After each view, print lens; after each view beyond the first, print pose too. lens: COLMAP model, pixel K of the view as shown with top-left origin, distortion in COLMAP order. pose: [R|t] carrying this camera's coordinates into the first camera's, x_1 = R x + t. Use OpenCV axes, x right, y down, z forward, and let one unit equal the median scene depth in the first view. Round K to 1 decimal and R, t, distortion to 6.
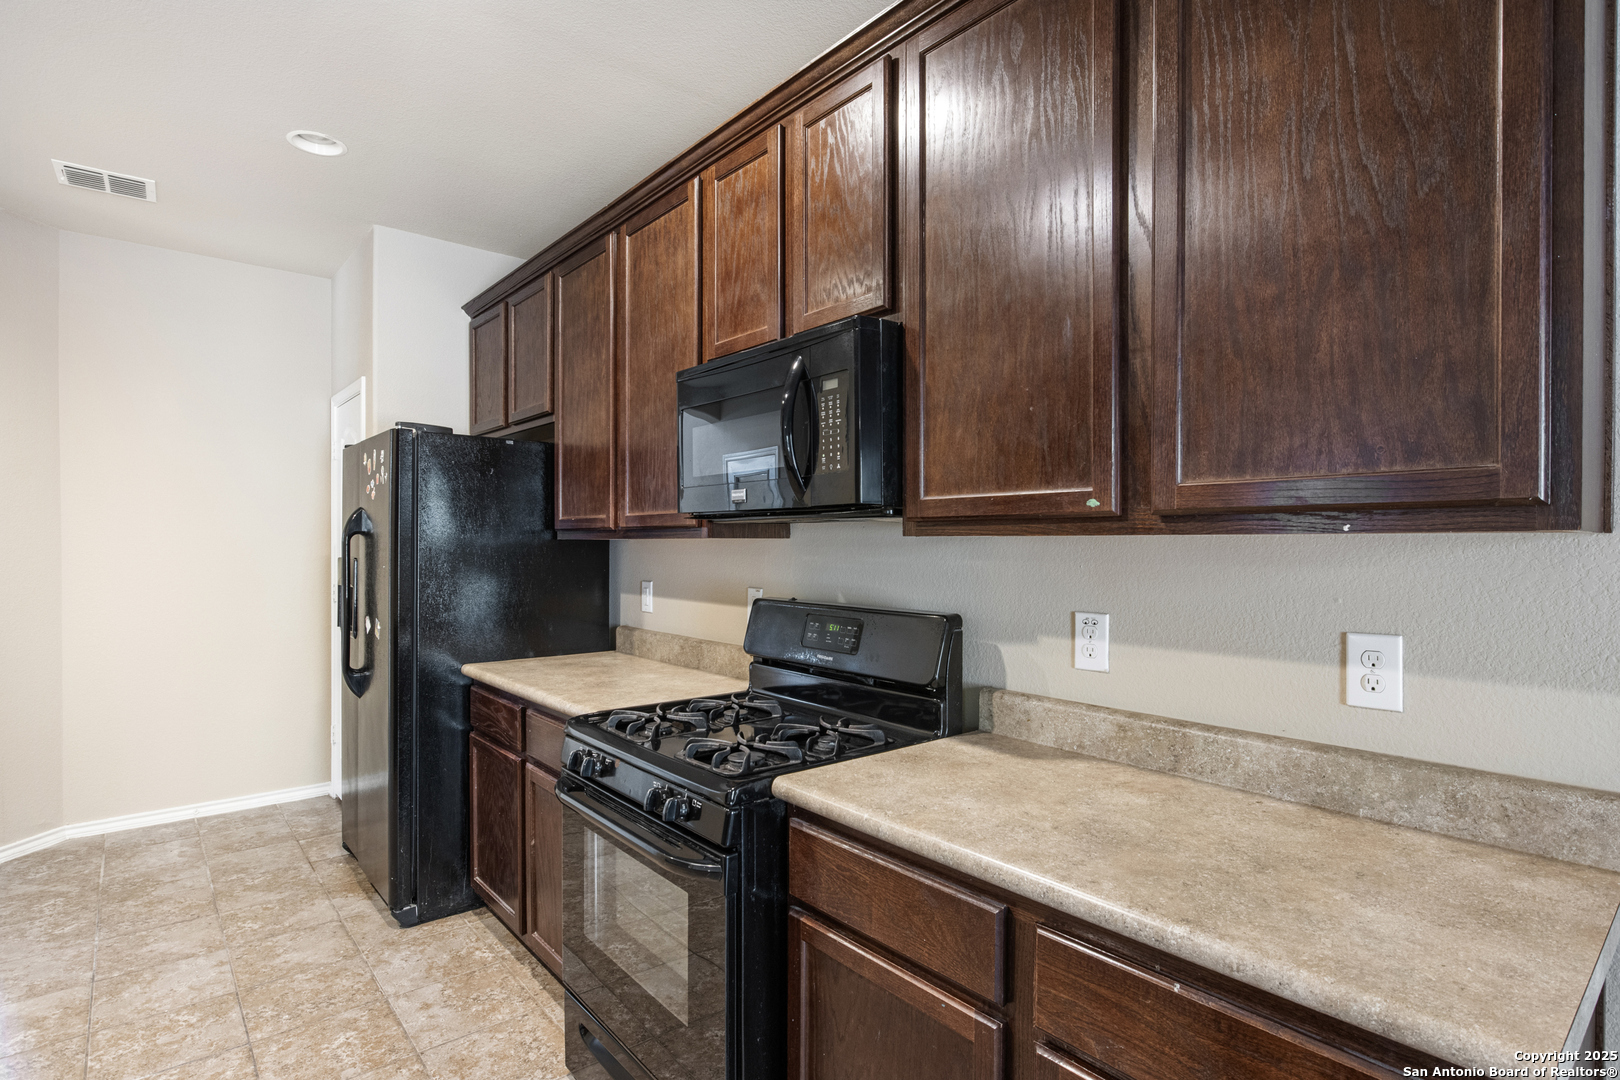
lens RADIAL K [[819.5, 0, 821.4], [0, 819.5, 544.1], [0, 0, 1]] dist [-0.009461, -0.003490]
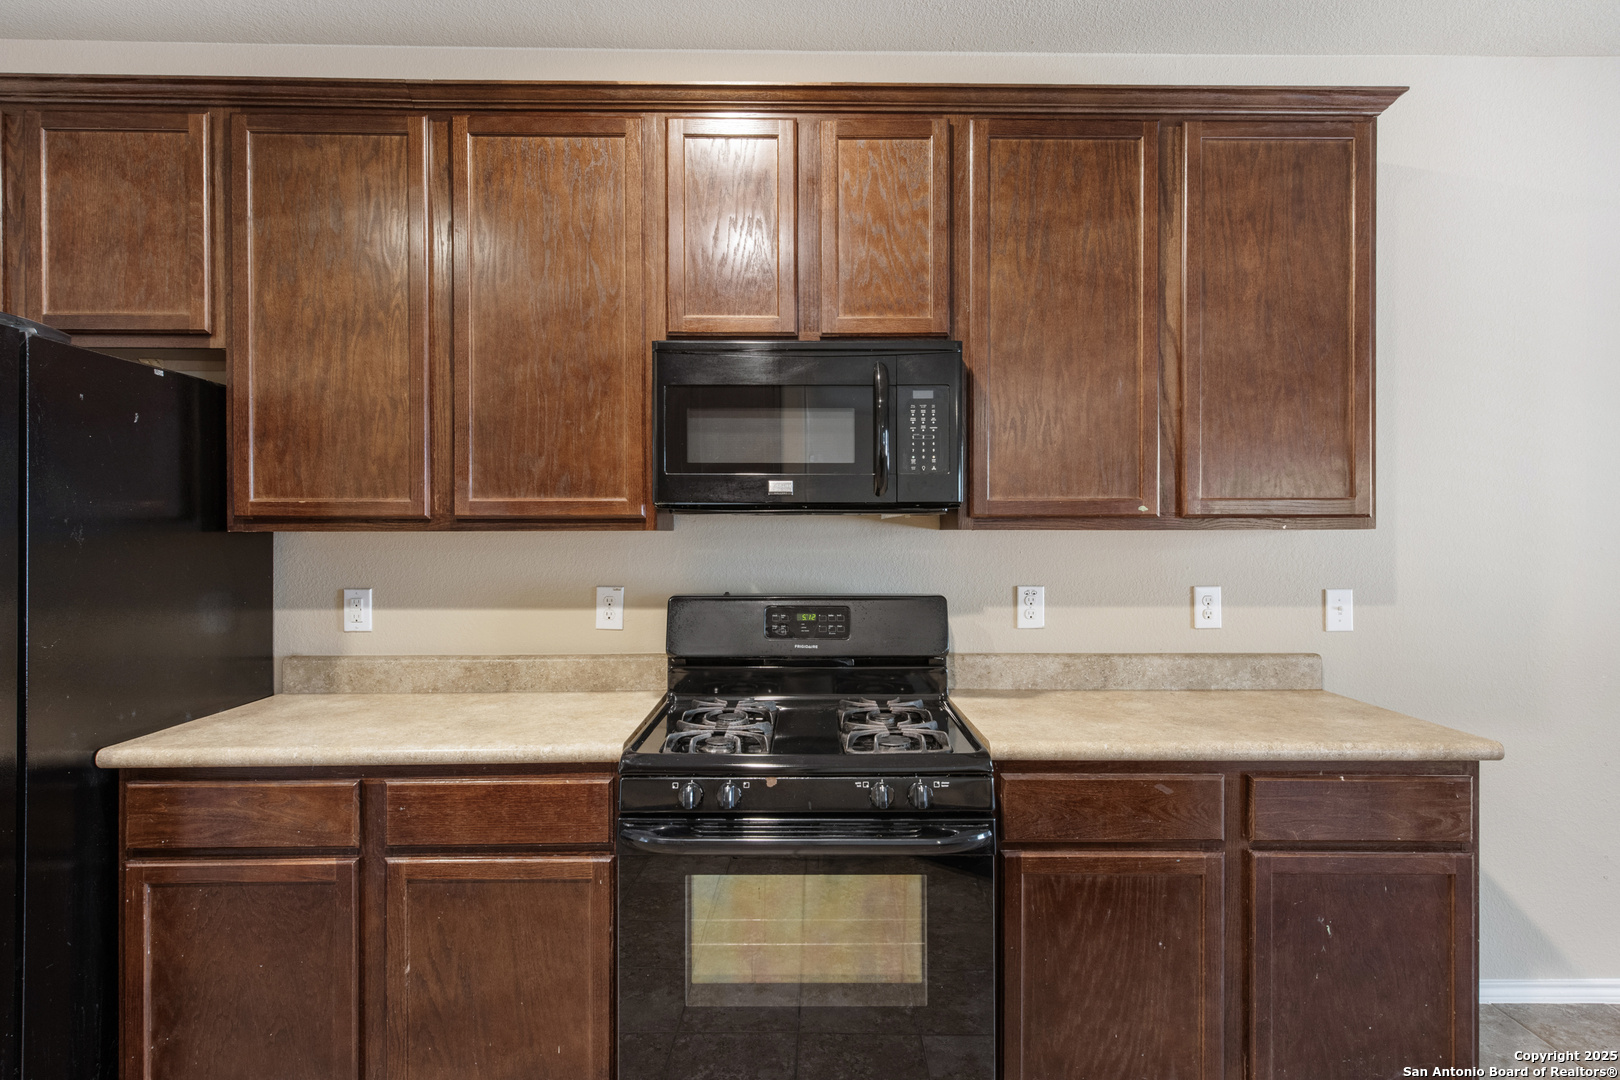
lens RADIAL K [[819.5, 0, 822.6], [0, 819.5, 532.4], [0, 0, 1]] dist [-0.009461, -0.003490]
pose [[0.640022, -0.002794, 0.768351, -0.992133], [0.002927, 0.999995, 0.001198, -0.008885], [-0.768351, 0.001483, 0.640027, 0.414493]]
